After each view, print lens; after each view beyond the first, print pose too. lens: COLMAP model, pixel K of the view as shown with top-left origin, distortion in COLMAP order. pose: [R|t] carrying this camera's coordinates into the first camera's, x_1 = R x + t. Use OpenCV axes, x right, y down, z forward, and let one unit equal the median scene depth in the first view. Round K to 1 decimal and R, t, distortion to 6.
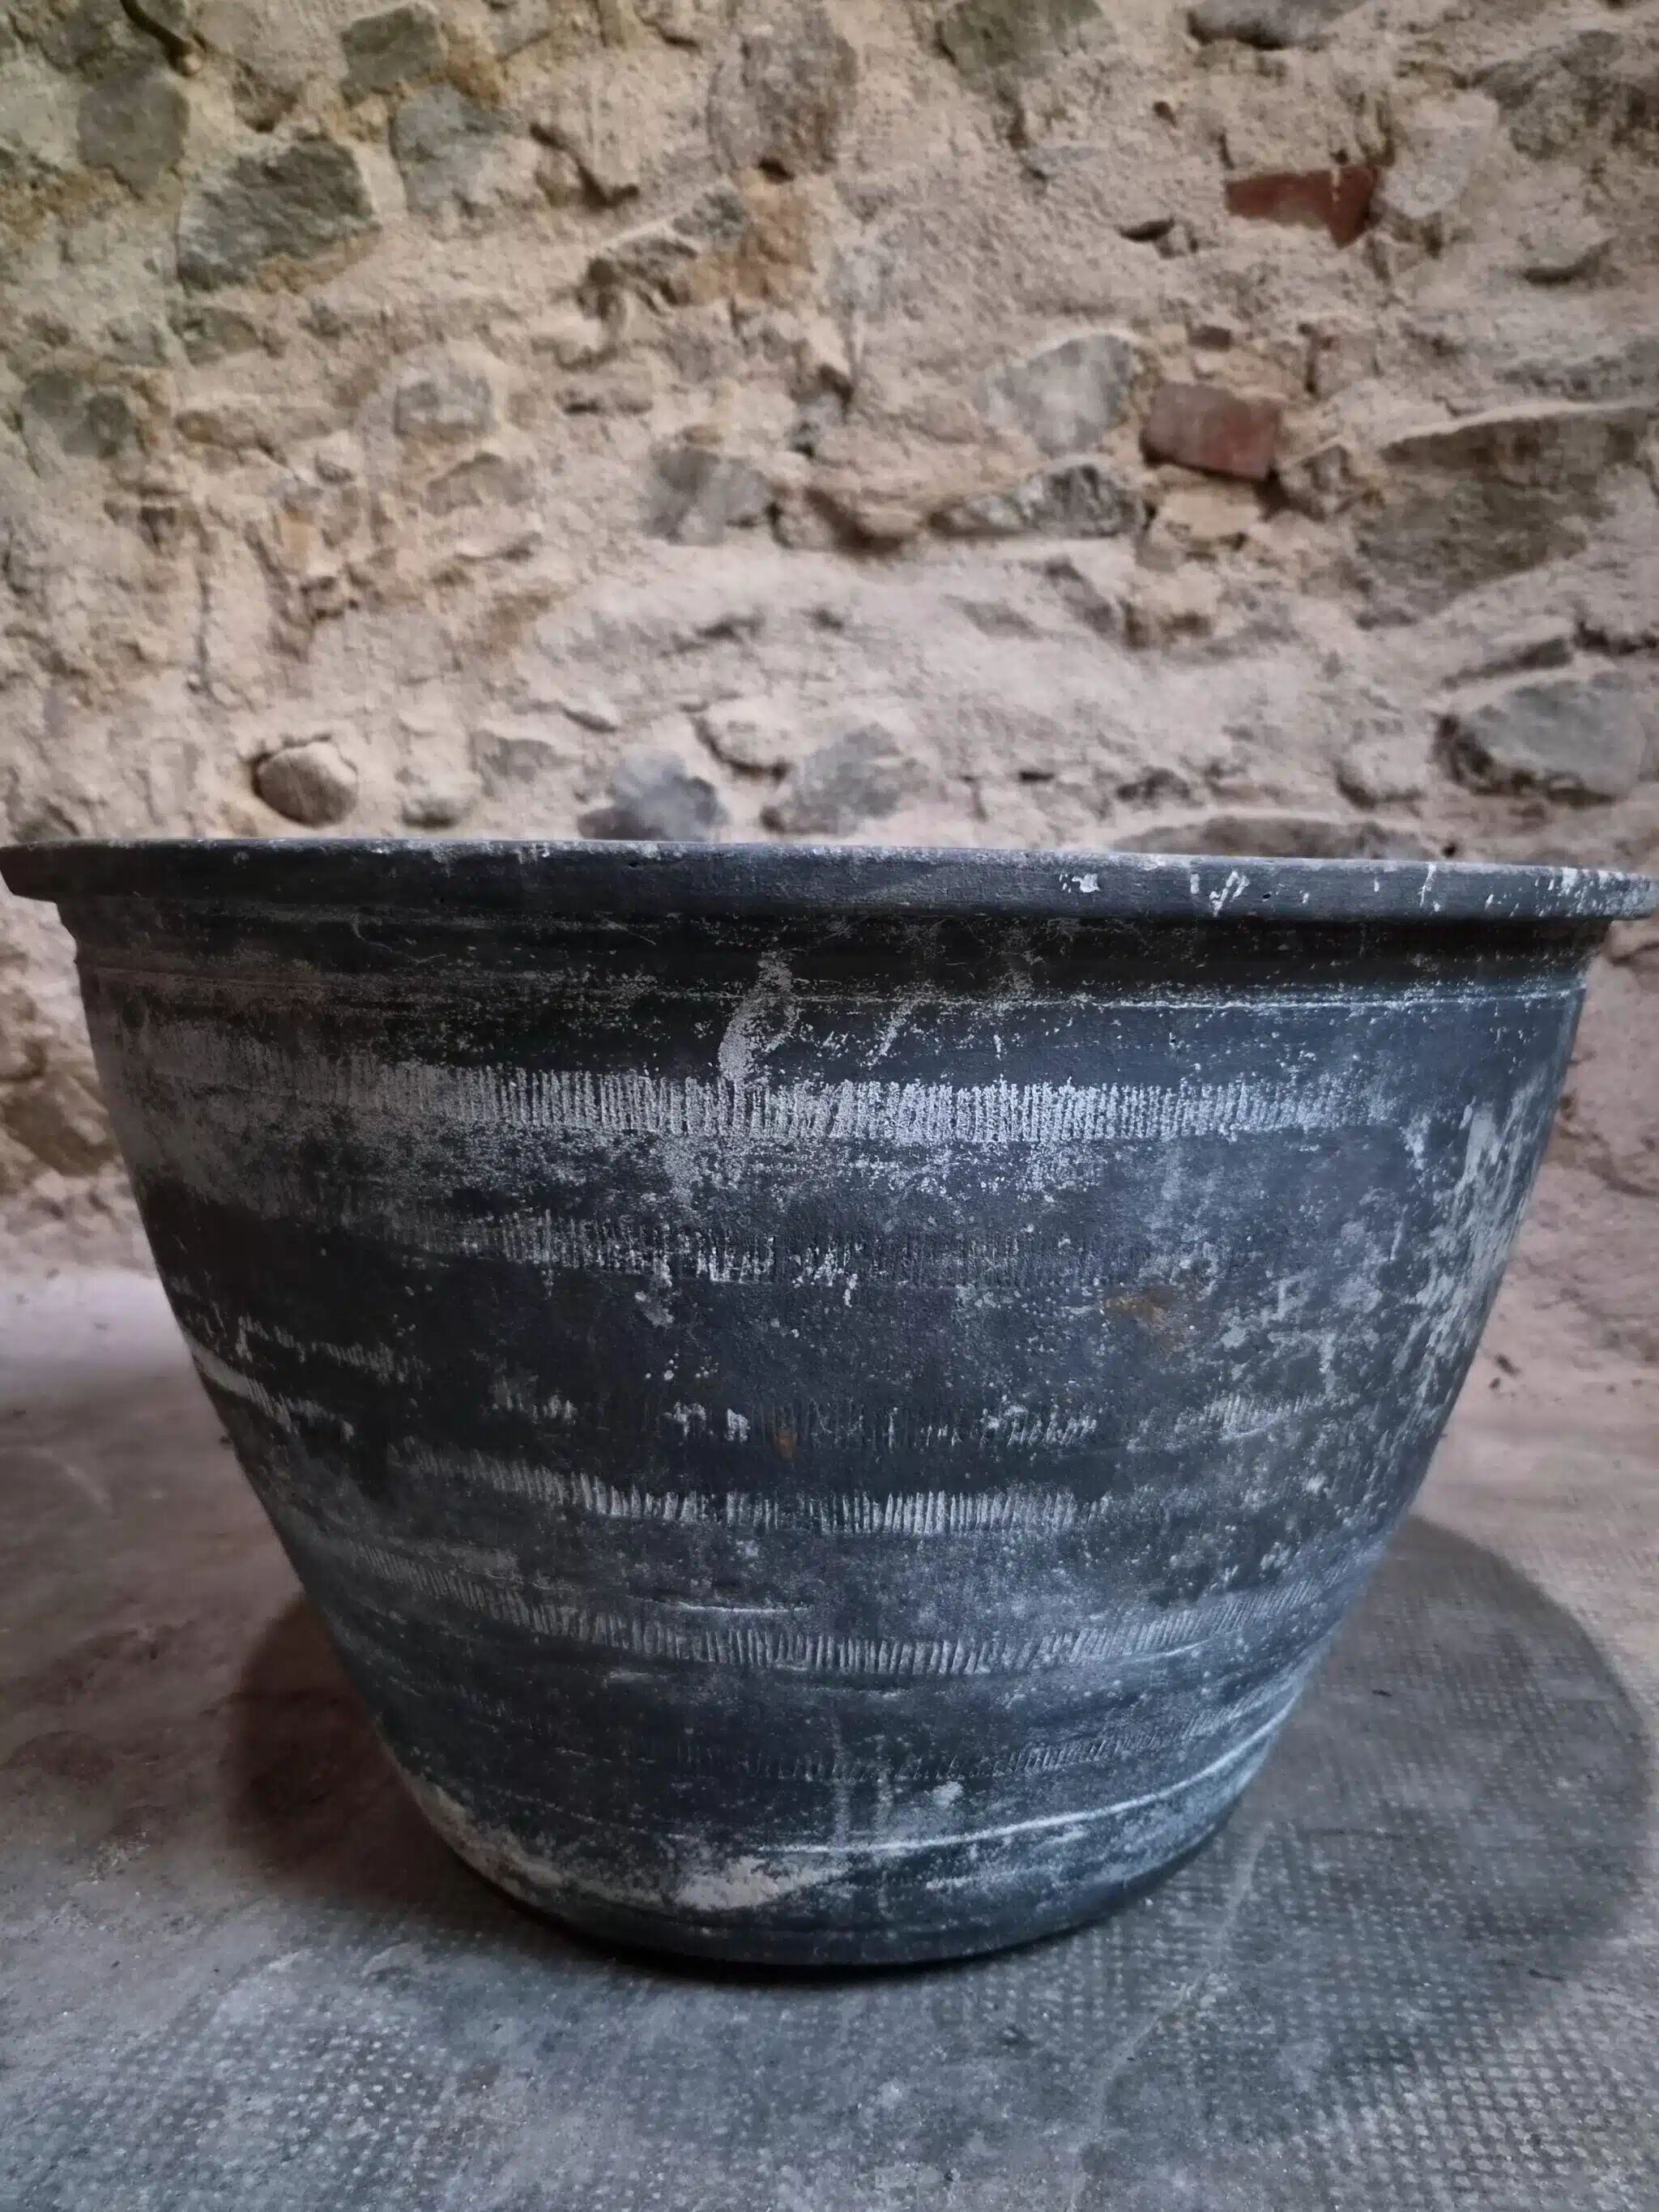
lens RADIAL K [[1551.6, 0, 855.6], [0, 1551.6, 1121.9], [0, 0, 1]] dist [0.050206, -0.046967]
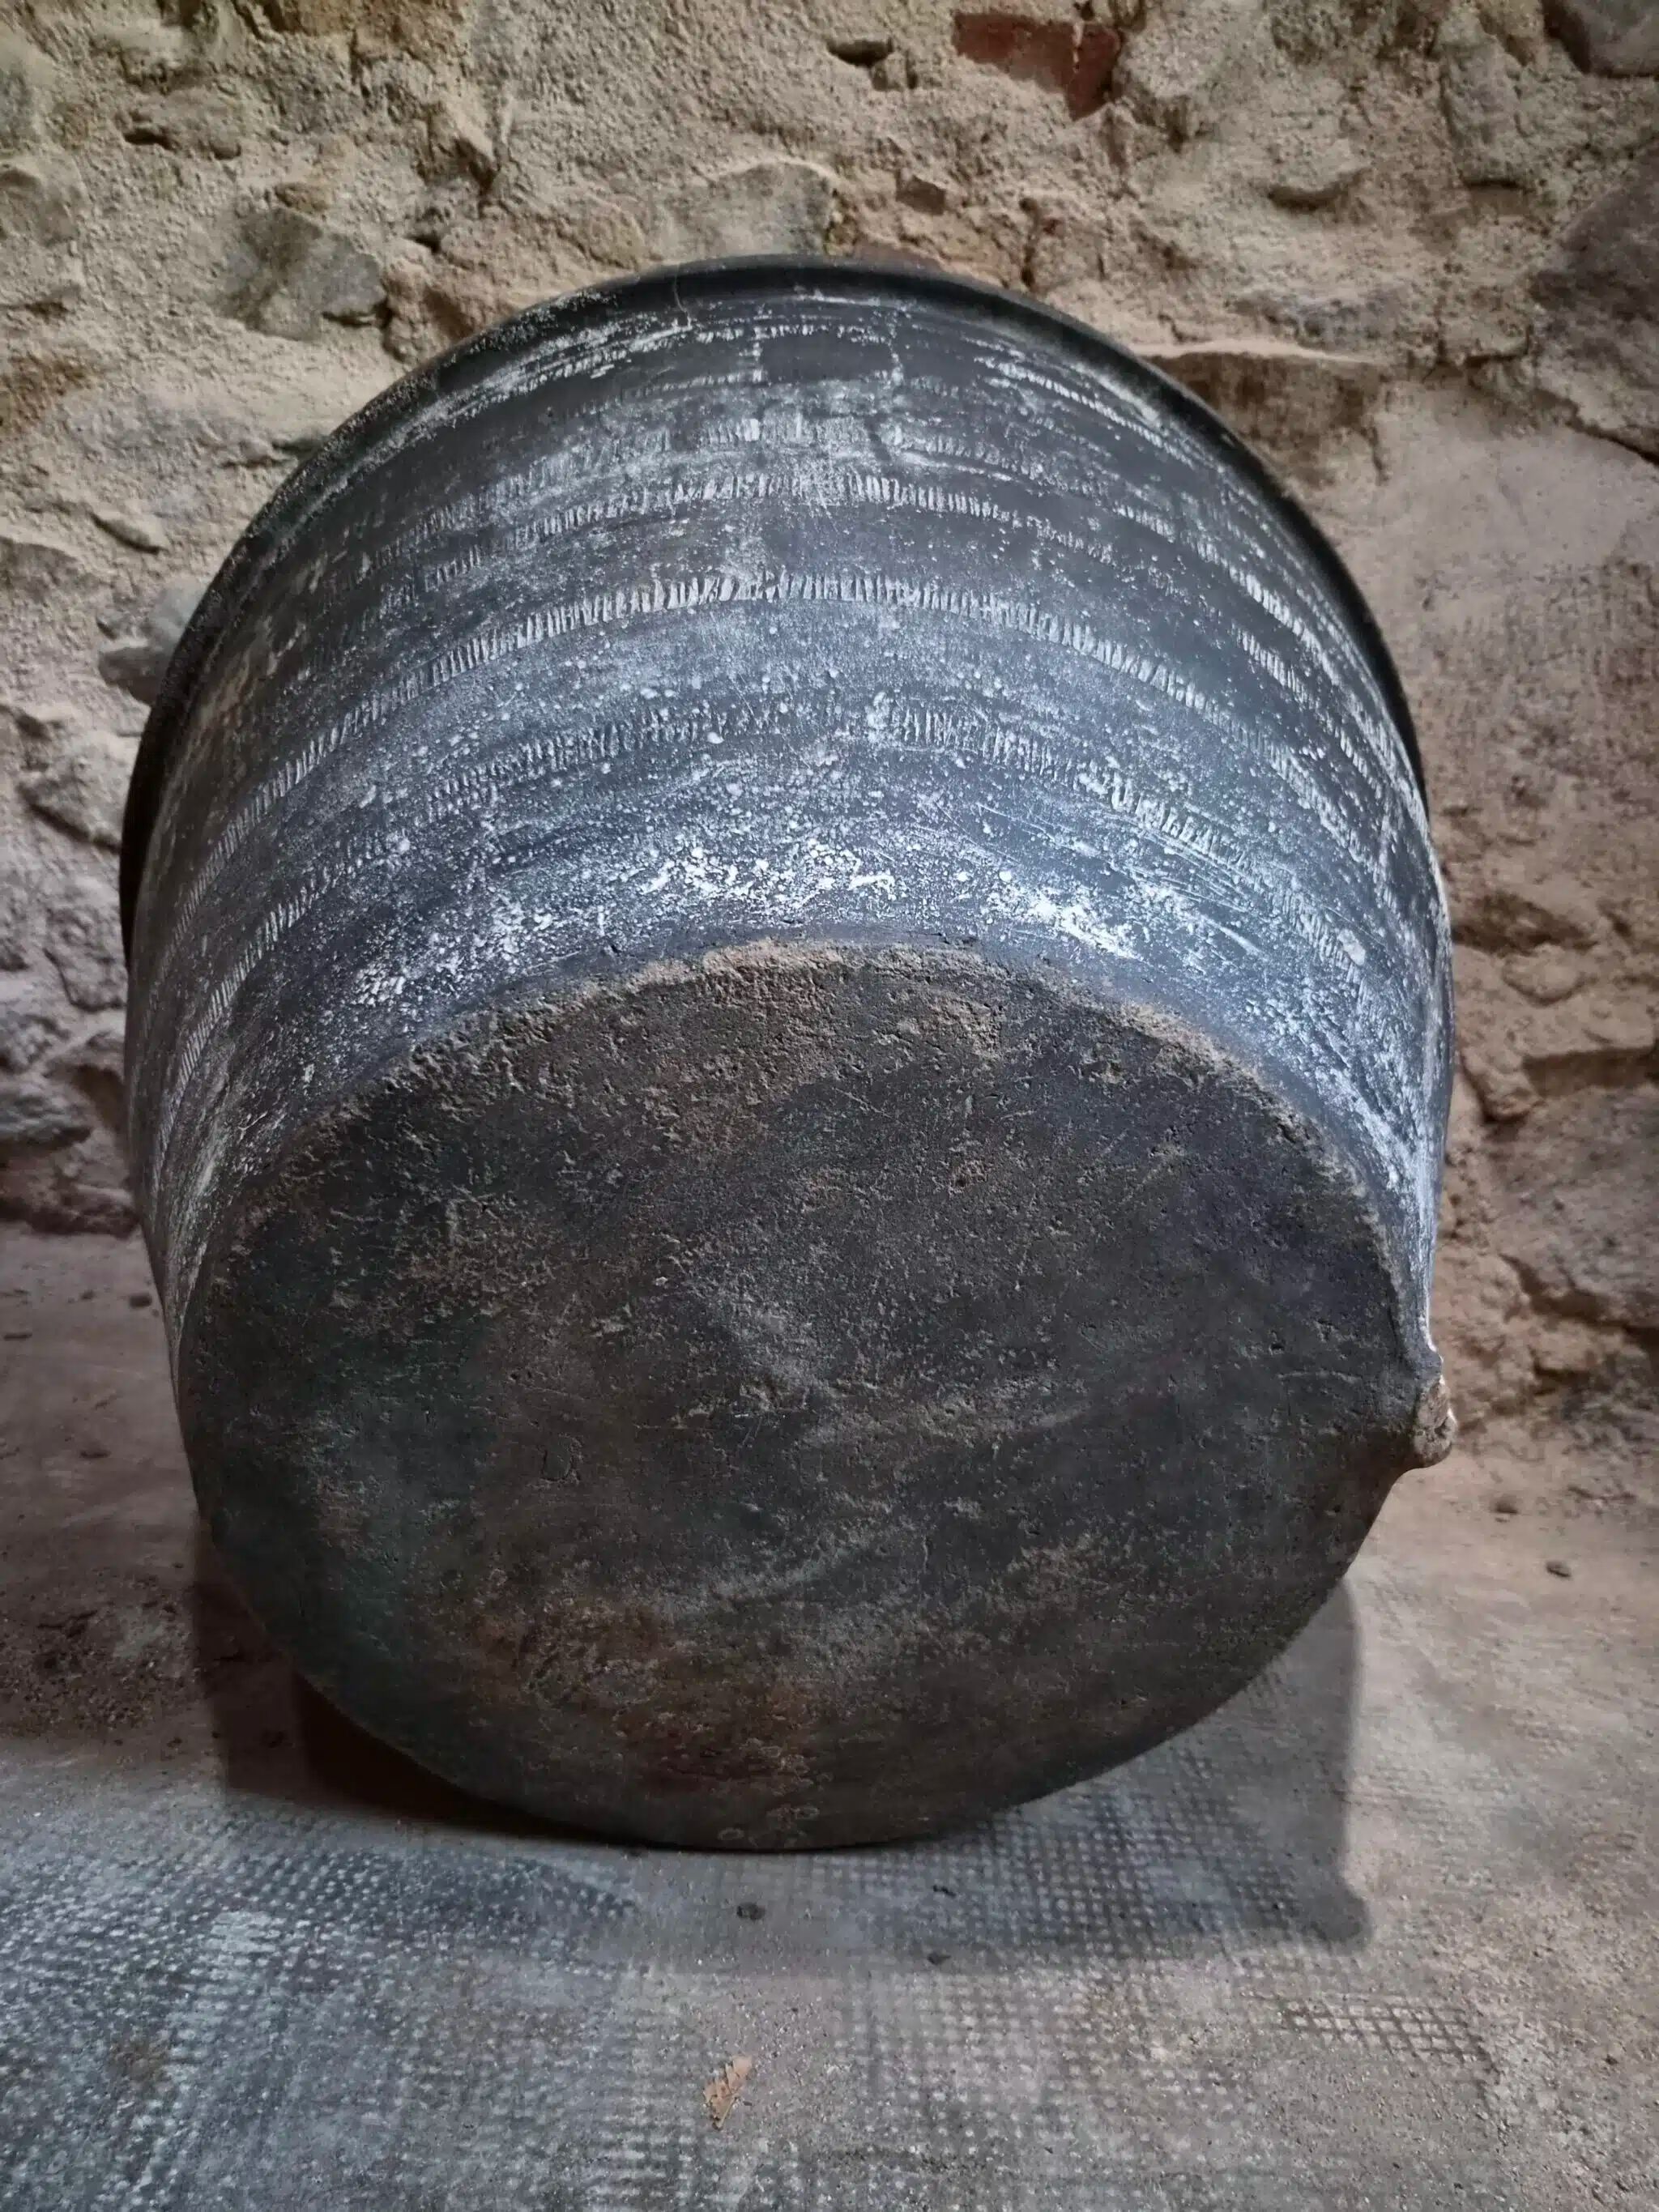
lens RADIAL K [[1510.4, 0, 839.6], [0, 1510.4, 1123.2], [0, 0, 1]] dist [0.050403, -0.045634]
pose [[0.974625, 0.092989, 0.203613, 0.060710], [-0.098010, 0.995077, 0.014695, -0.007920], [-0.201244, -0.034278, 0.978941, 0.179013]]
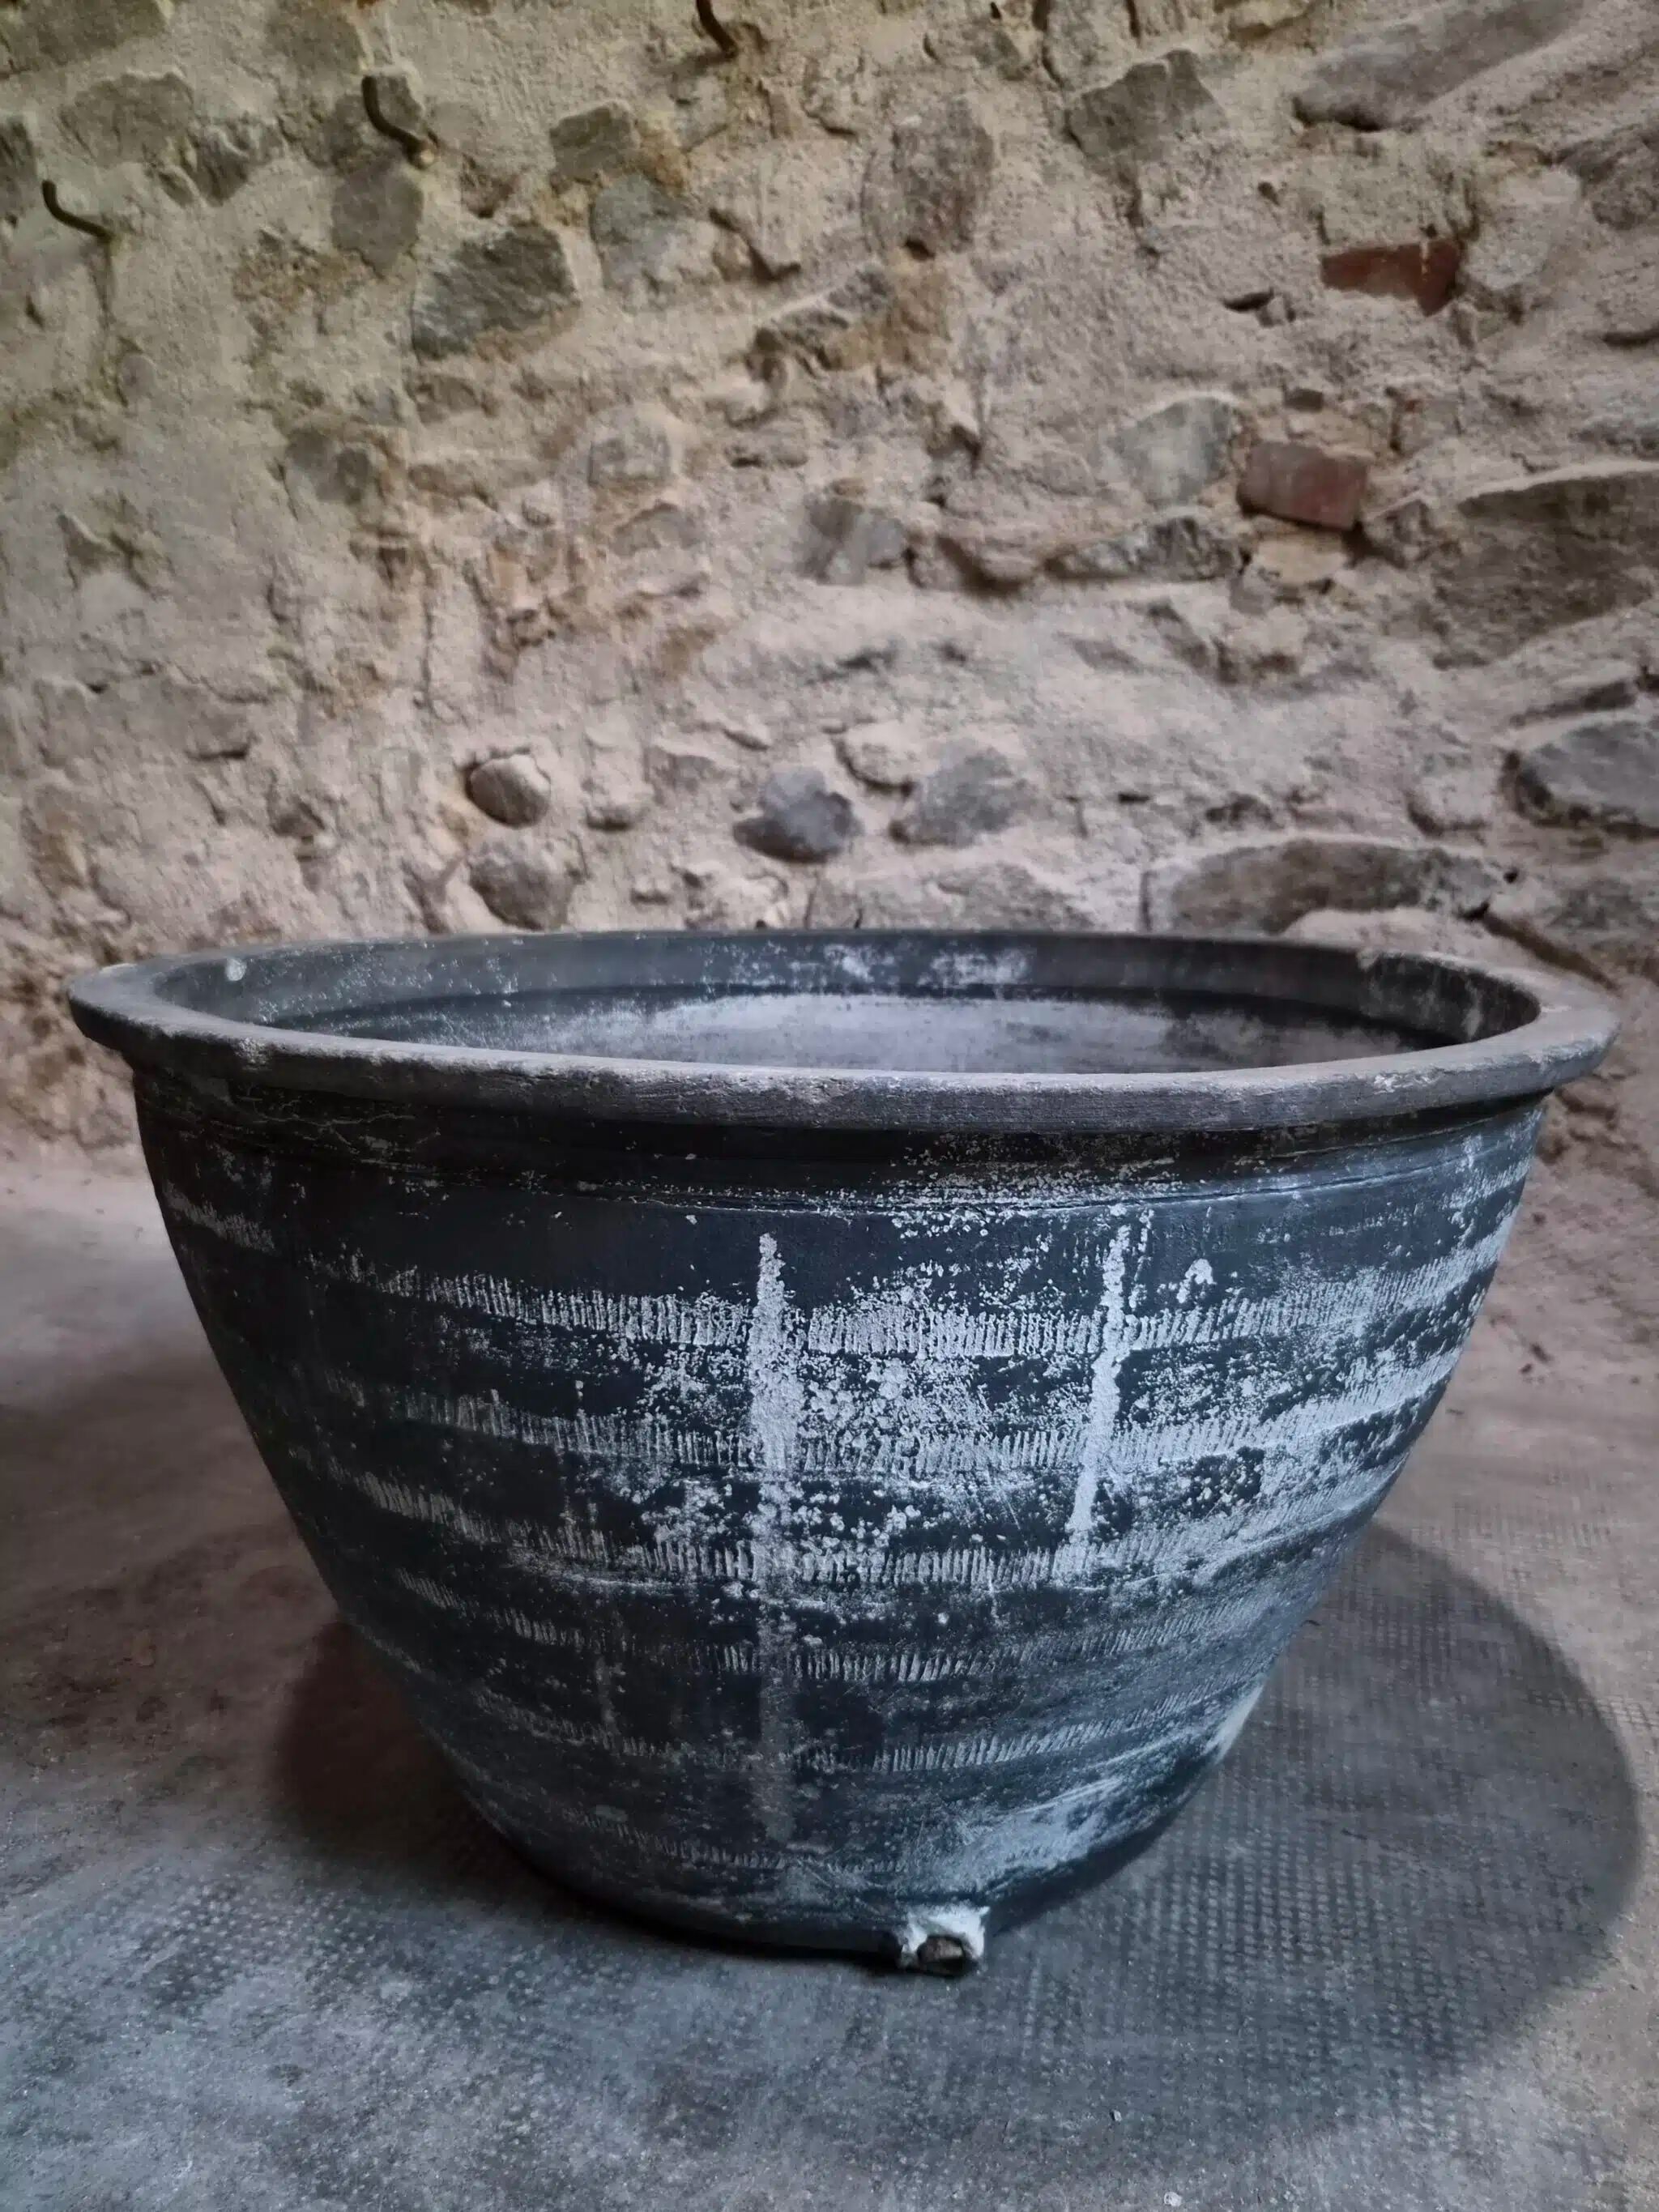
lens RADIAL K [[1547.5, 0, 845.1], [0, 1547.5, 1112.1], [0, 0, 1]] dist [0.054666, -0.049415]
pose [[0.989232, 0.036931, -0.141619, 0.082410], [-0.031729, 0.998743, 0.038816, -0.037696], [0.142875, -0.033904, 0.989160, -0.136780]]
